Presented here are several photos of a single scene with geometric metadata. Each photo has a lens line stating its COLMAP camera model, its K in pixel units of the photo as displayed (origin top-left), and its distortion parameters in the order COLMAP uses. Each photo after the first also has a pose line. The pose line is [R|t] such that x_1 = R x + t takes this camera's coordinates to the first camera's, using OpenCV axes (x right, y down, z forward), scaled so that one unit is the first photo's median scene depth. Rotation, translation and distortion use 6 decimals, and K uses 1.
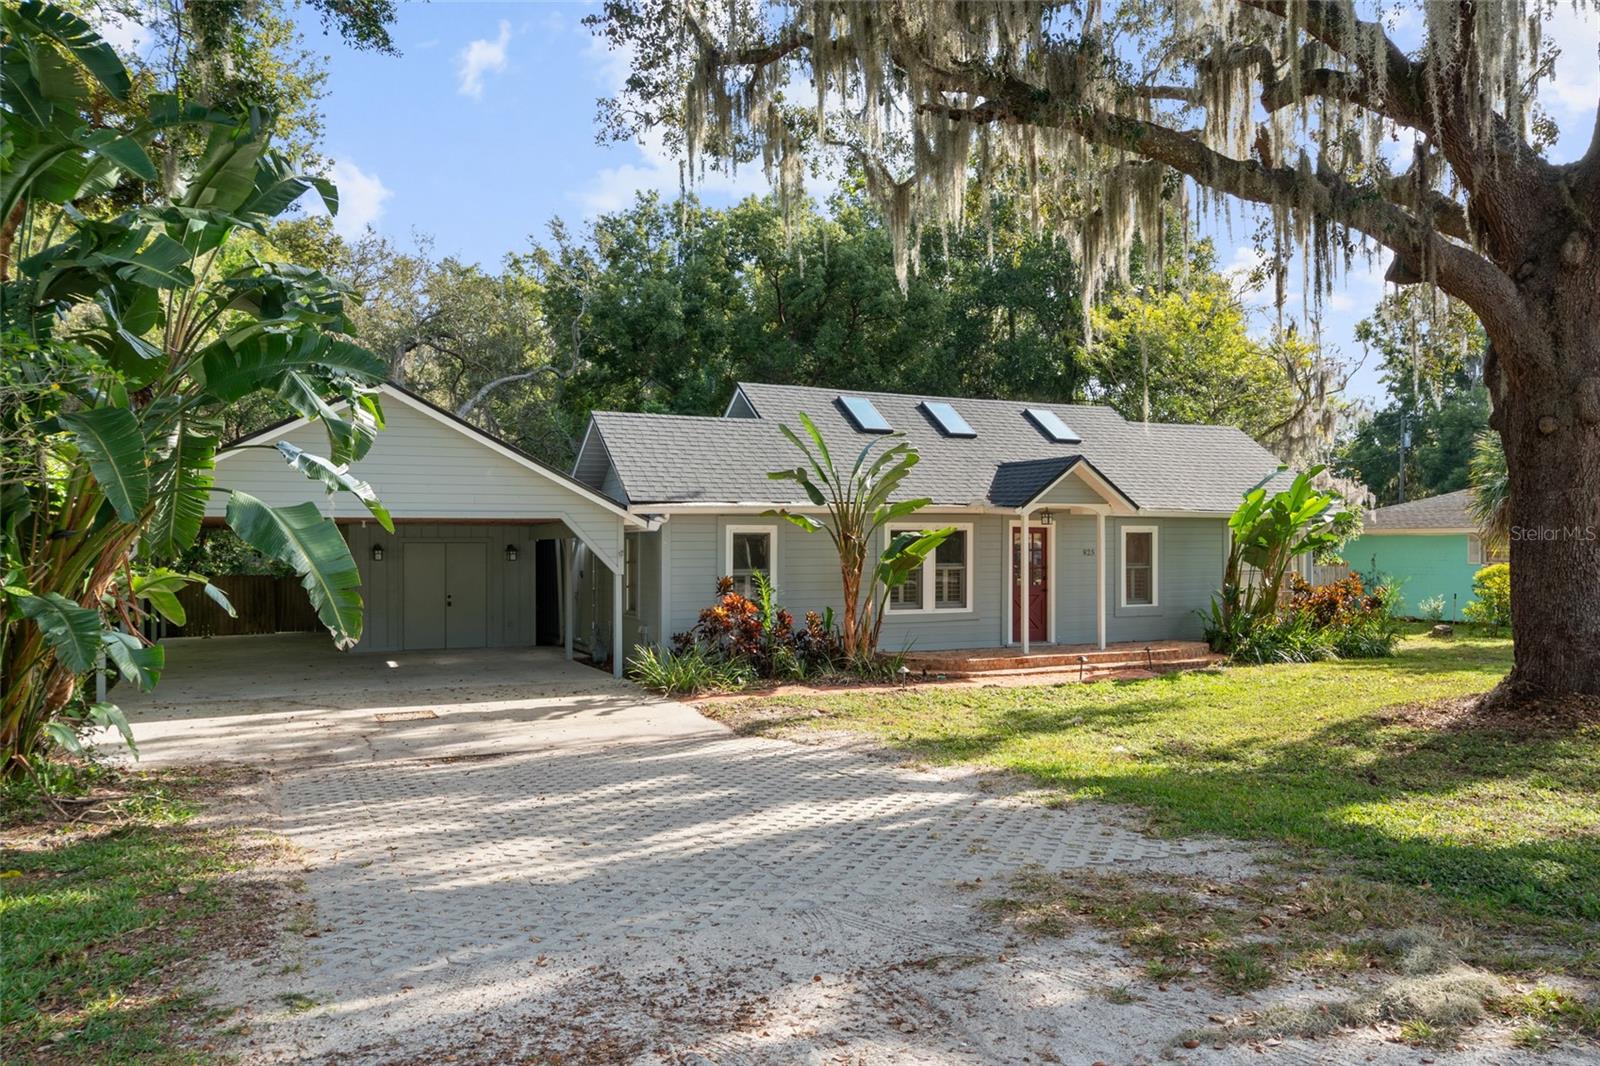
lens RADIAL K [[1158.1, 0, 800.0], [0, 1158.1, 533.0], [0, 0, 1]] dist [0.009109, -0.011365]
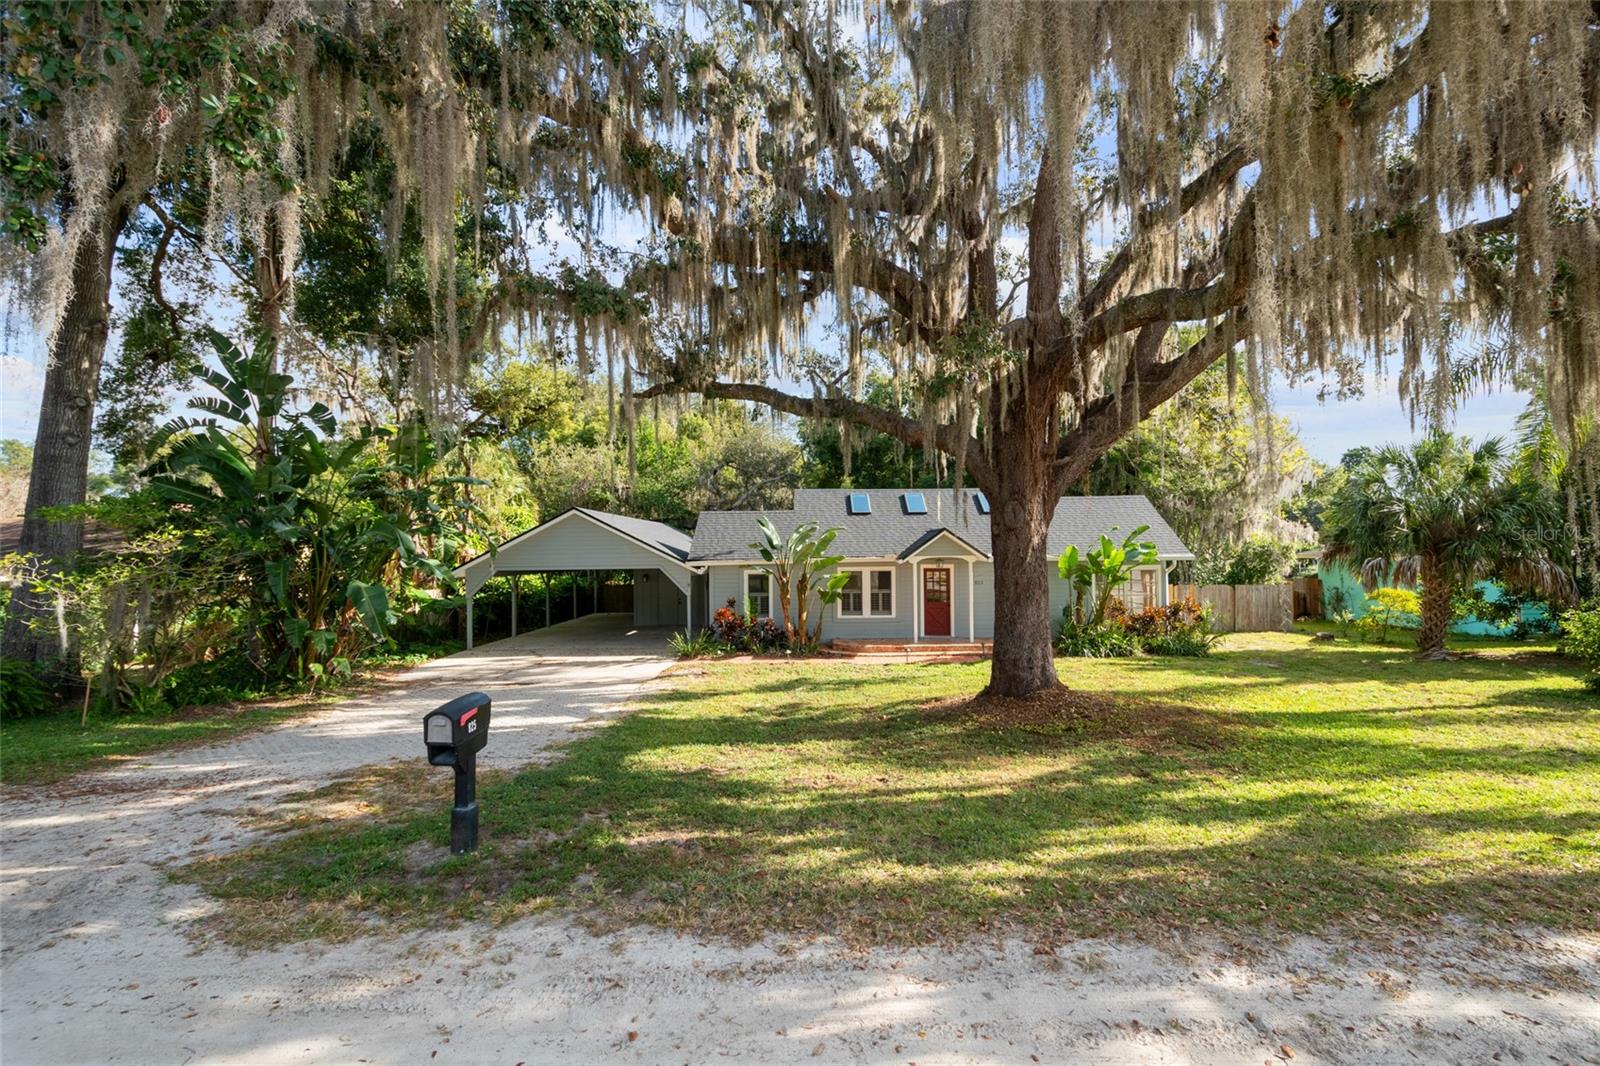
lens RADIAL K [[677.5, 0, 800.0], [0, 677.5, 533.0], [0, 0, 1]] dist [0.001809, 0.000039]
pose [[0.902044, -0.017582, -0.431286, 0.468884], [0.012815, 0.999820, -0.013955, -0.047252], [0.431454, 0.007061, 0.902108, 0.010941]]
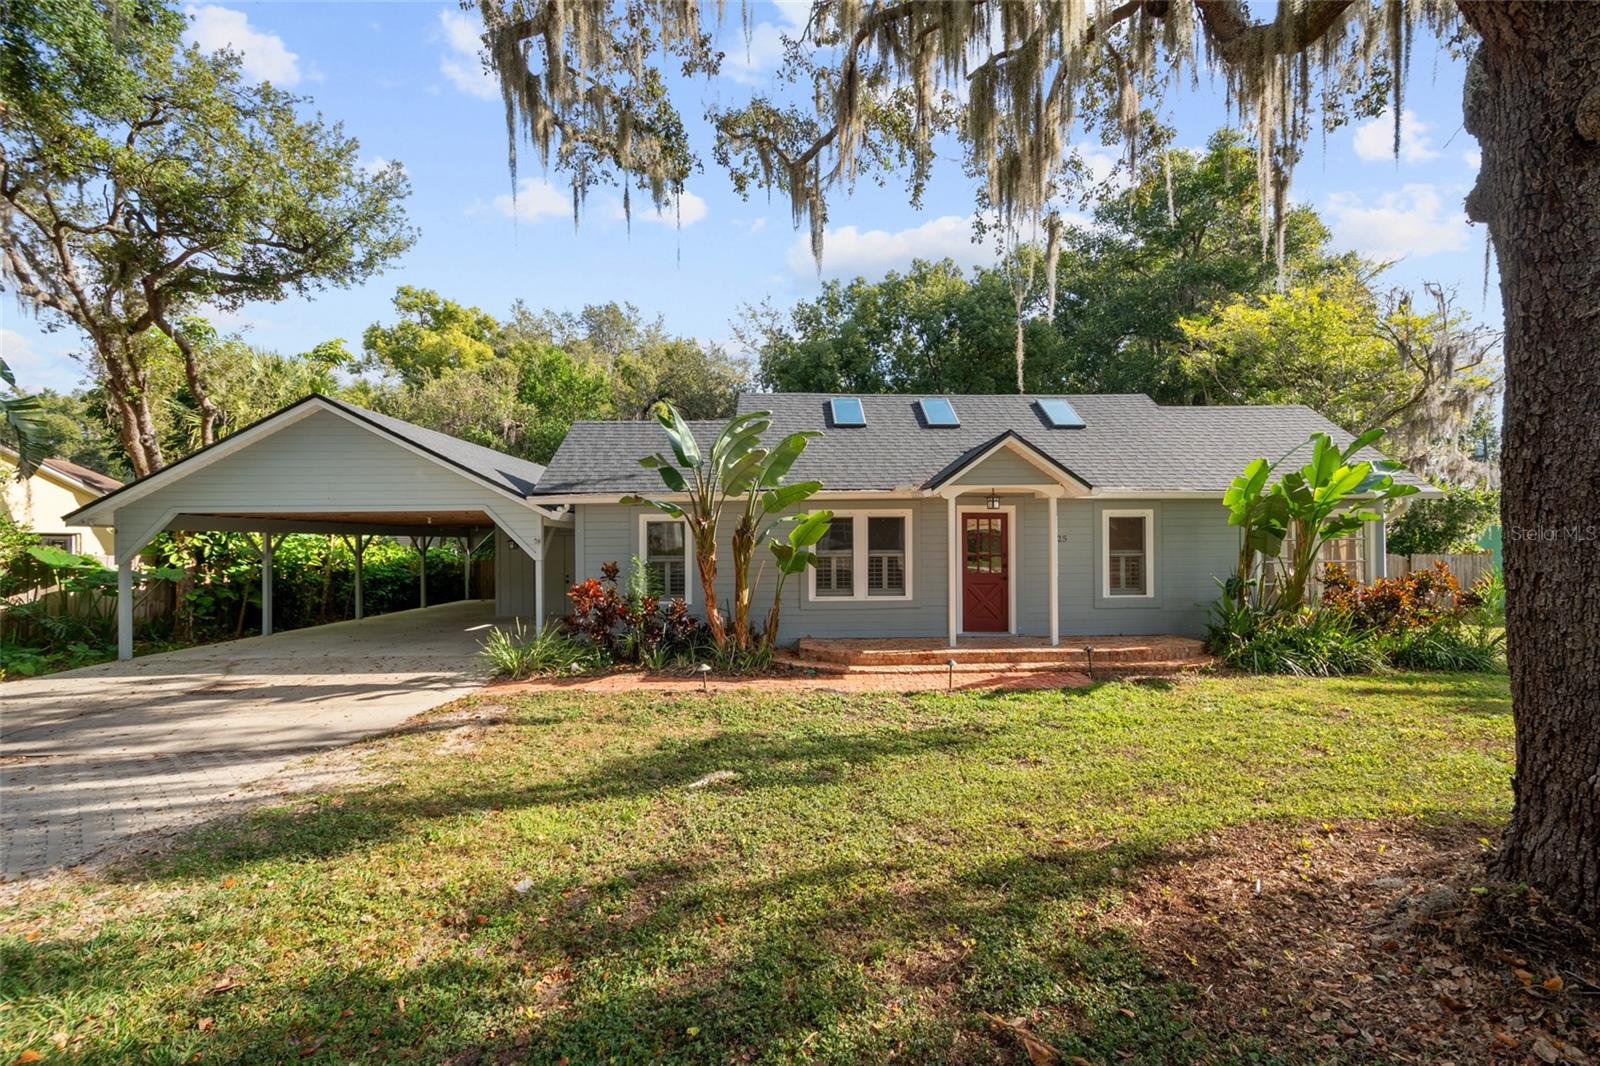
lens RADIAL K [[694.5, 0, 800.0], [0, 694.5, 533.0], [0, 0, 1]] dist [0.006088, -0.000040]
pose [[0.918782, -0.009395, -0.394654, 0.298023], [0.009278, 0.999955, -0.002205, 0.012431], [0.394657, -0.001636, 0.918827, 0.427009]]
